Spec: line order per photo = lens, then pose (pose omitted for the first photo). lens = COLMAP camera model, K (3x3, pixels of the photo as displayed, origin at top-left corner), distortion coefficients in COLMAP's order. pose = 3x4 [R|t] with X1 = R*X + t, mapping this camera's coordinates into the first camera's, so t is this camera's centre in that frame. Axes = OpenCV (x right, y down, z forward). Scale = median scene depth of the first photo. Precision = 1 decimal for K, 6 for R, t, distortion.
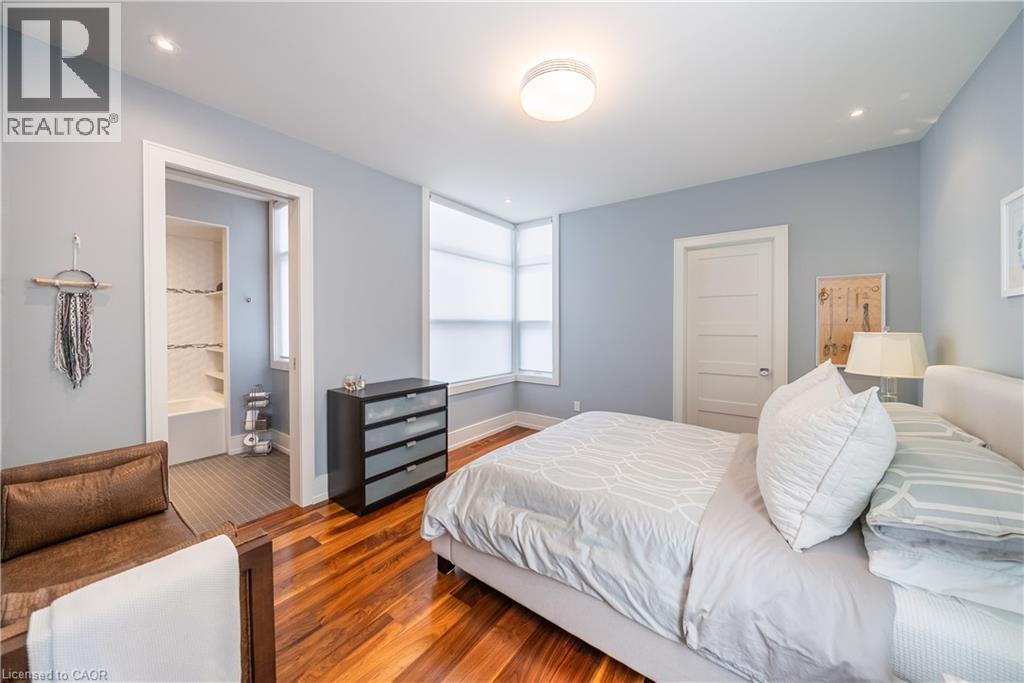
lens RADIAL K [[355.1, 0, 508.8], [0, 355.1, 331.1], [0, 0, 1]] dist [-0.001344, 0.000057]
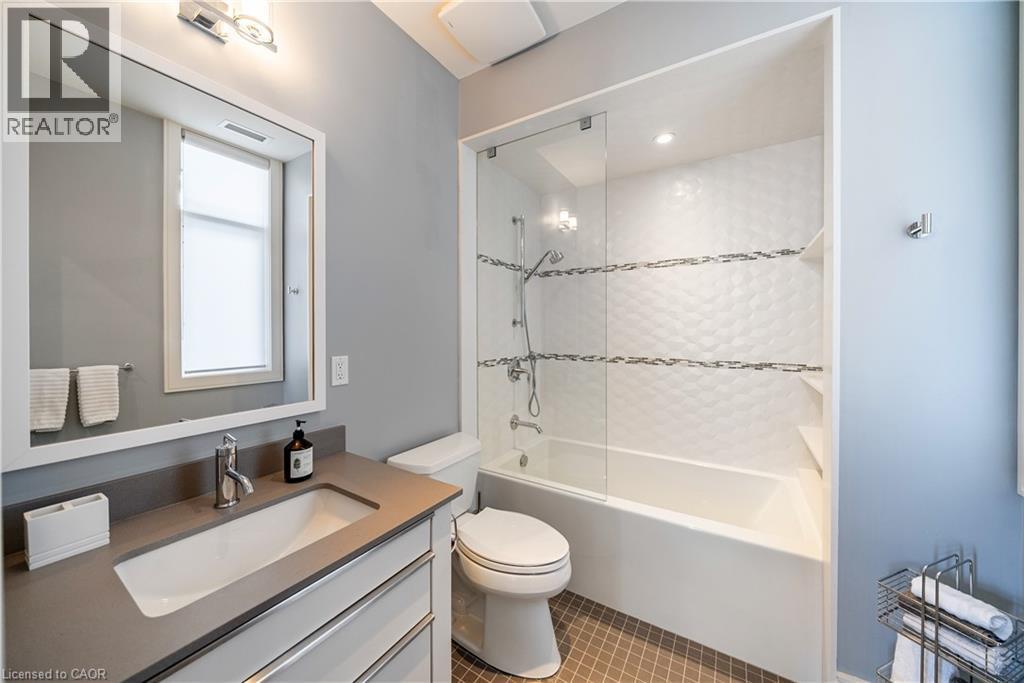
lens RADIAL K [[355.1, 0, 509.9], [0, 355.1, 334.1], [0, 0, 1]] dist [-0.001344, 0.000057]
pose [[0.071428, 0.007271, -0.997419, -0.443484], [-0.010415, 0.999924, 0.006543, -0.001270], [0.997391, 0.009921, 0.071499, 0.617563]]
